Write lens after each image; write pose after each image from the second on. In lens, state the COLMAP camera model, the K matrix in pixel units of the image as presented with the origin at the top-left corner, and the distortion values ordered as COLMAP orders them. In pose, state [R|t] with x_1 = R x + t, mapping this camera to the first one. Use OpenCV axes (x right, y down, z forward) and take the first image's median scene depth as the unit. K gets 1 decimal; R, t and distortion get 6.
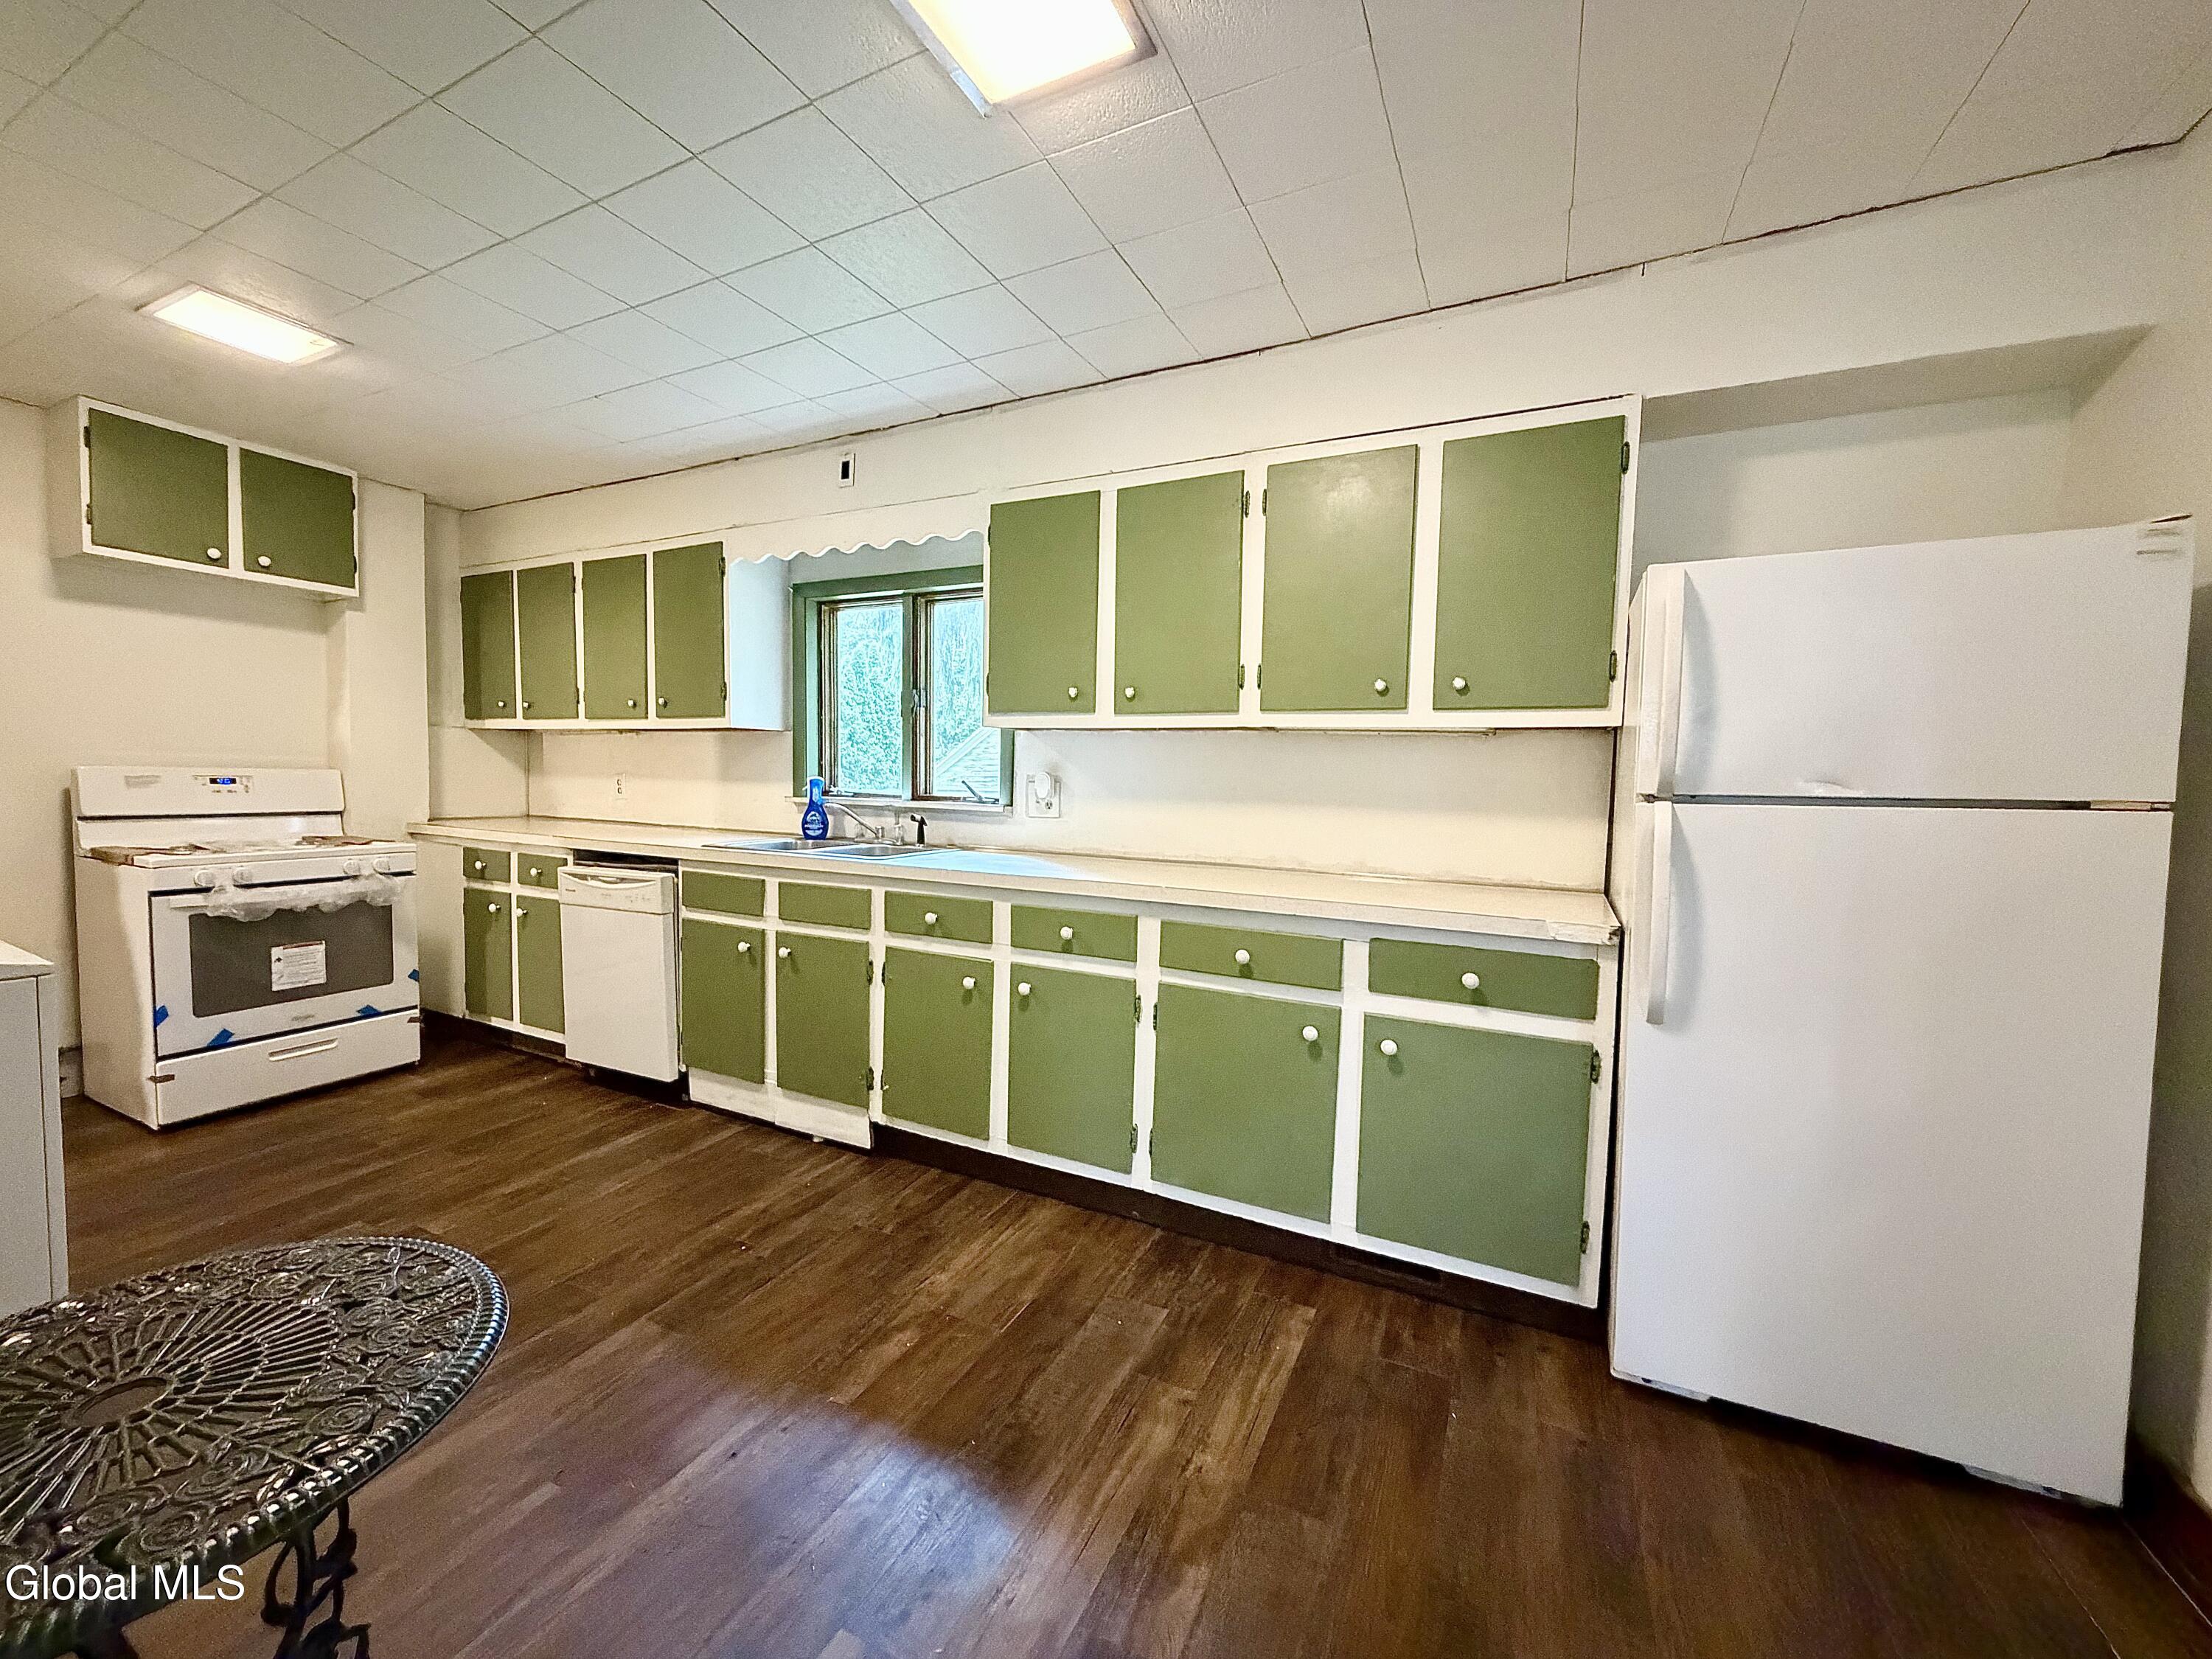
lens RADIAL K [[874.1, 0, 1098.7], [0, 874.1, 828.9], [0, 0, 1]] dist [0.001062, 0.000348]
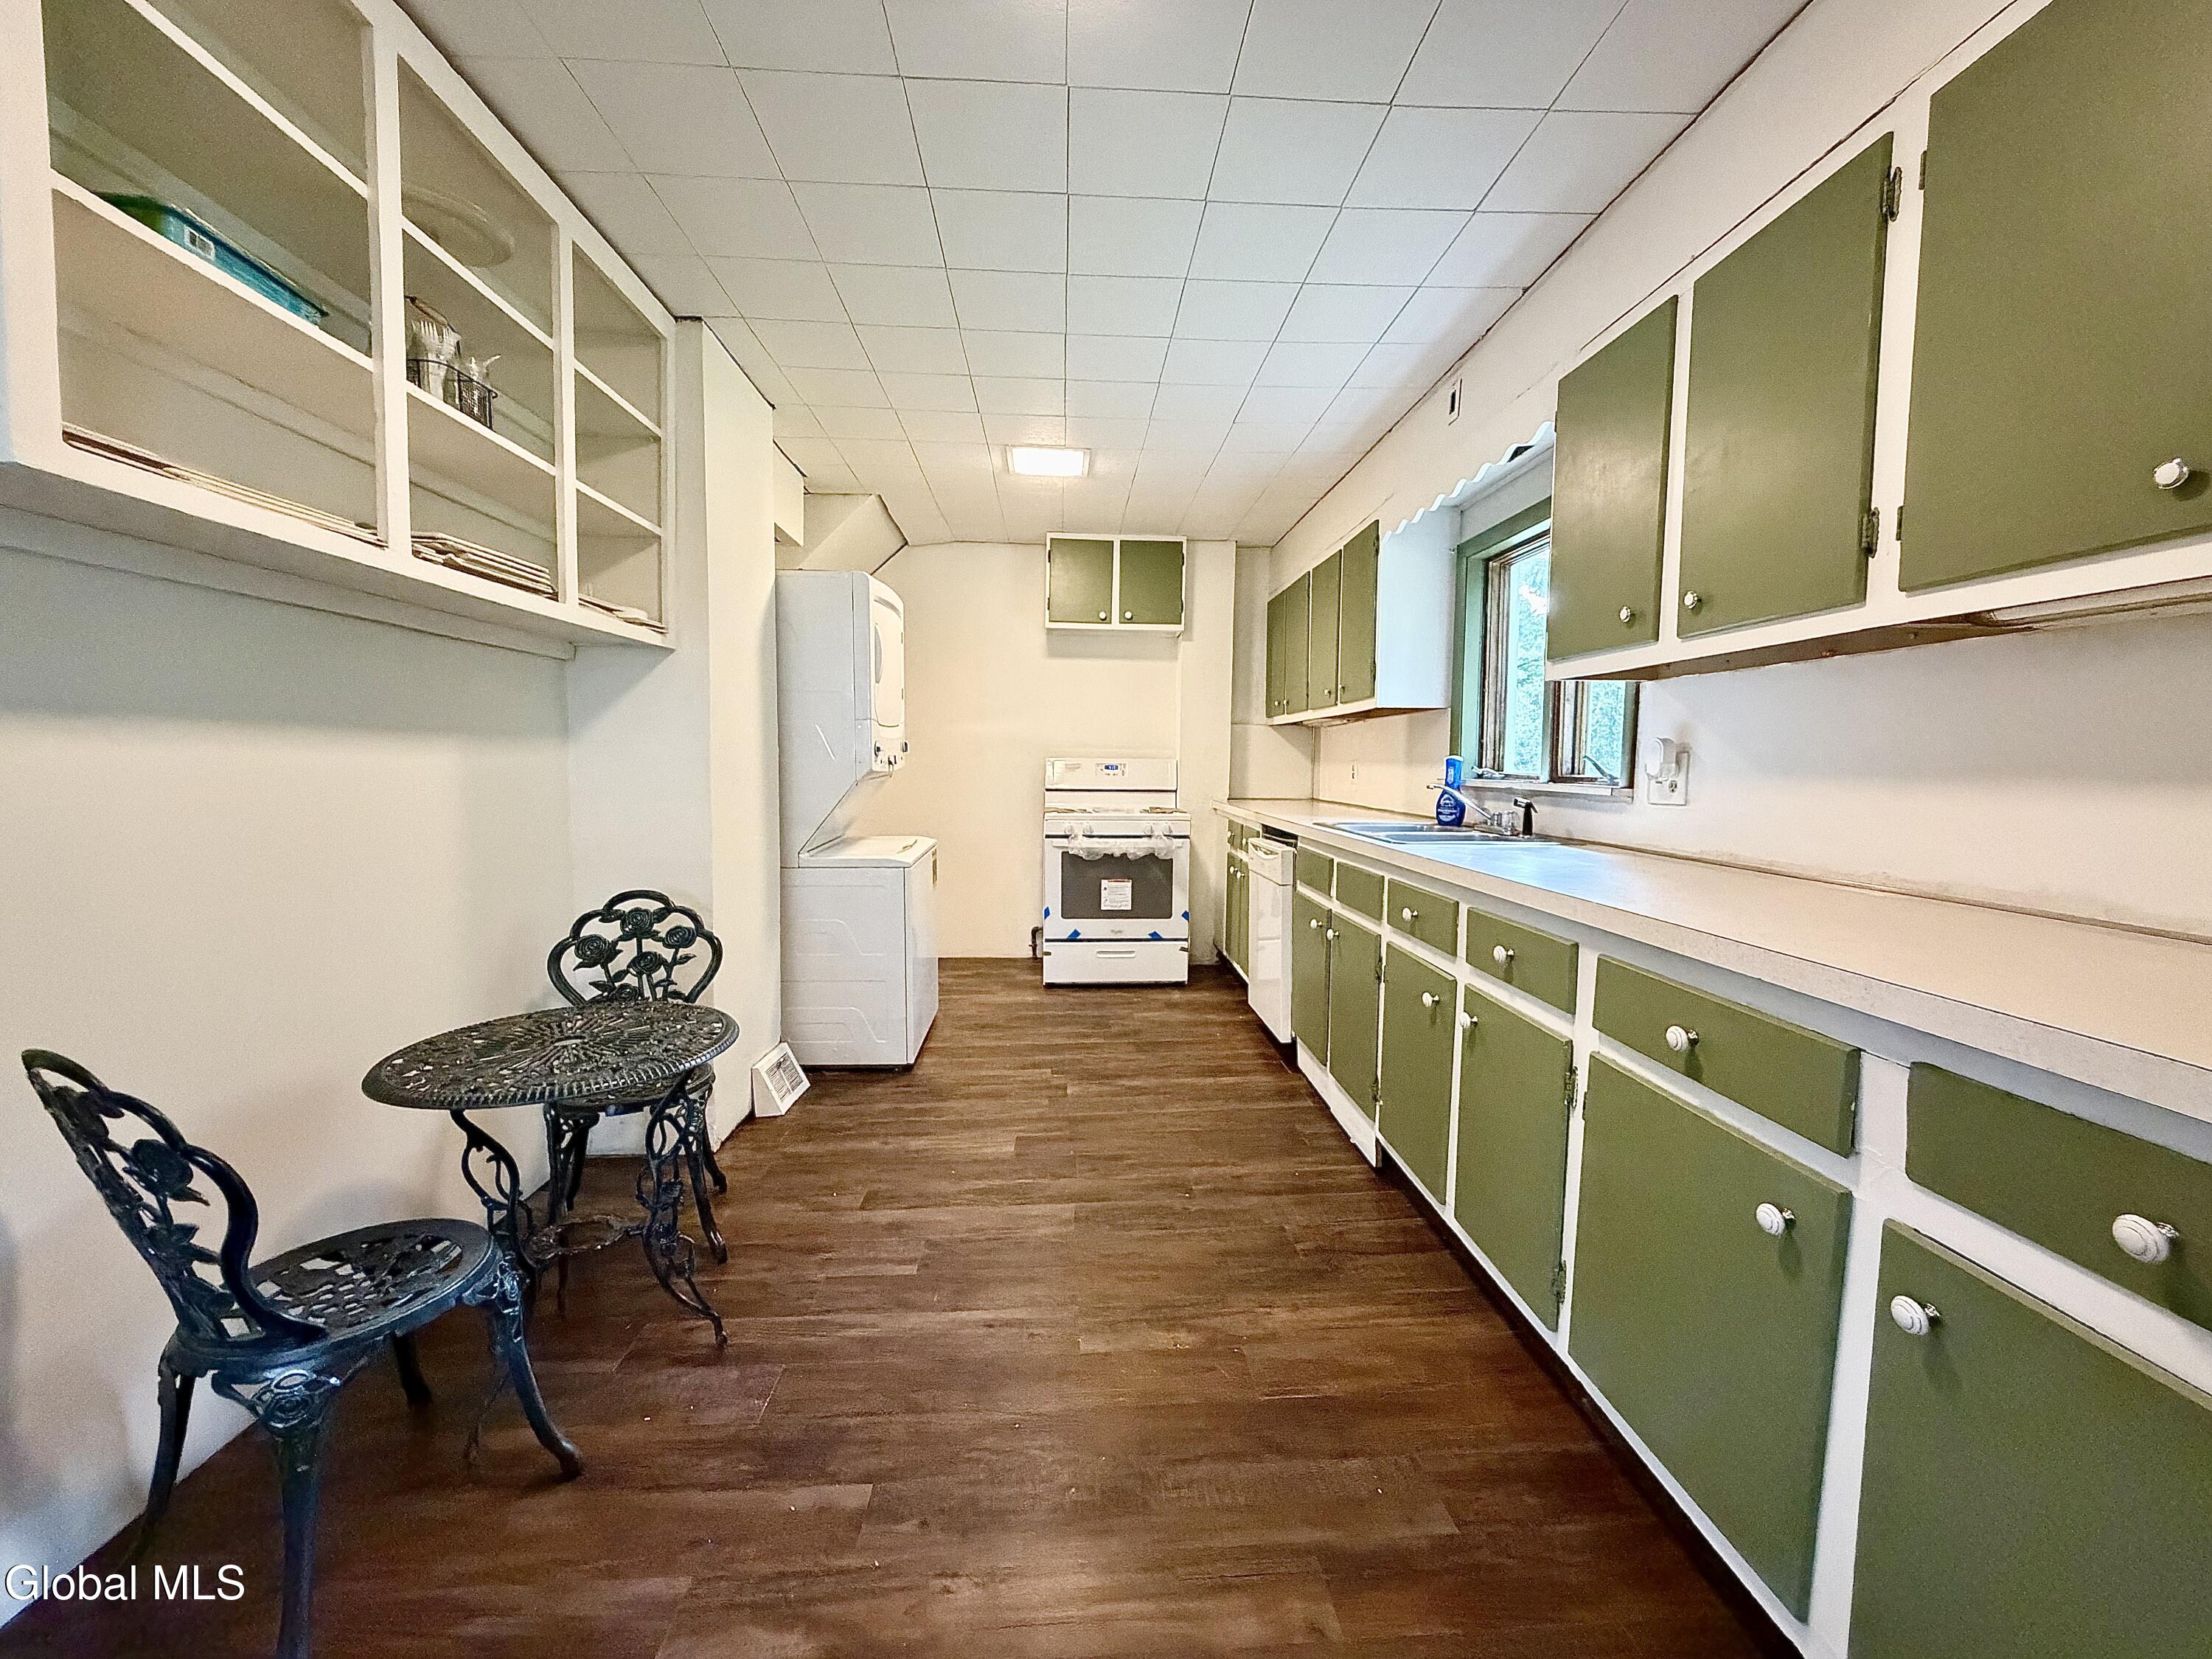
lens RADIAL K [[874.1, 0, 1098.7], [0, 874.1, 828.9], [0, 0, 1]] dist [0.001062, 0.000348]
pose [[0.493939, 0.049680, -0.868076, 0.313568], [-0.052957, 0.998232, 0.026995, 0.011659], [0.867883, 0.032637, 0.495696, 0.268490]]
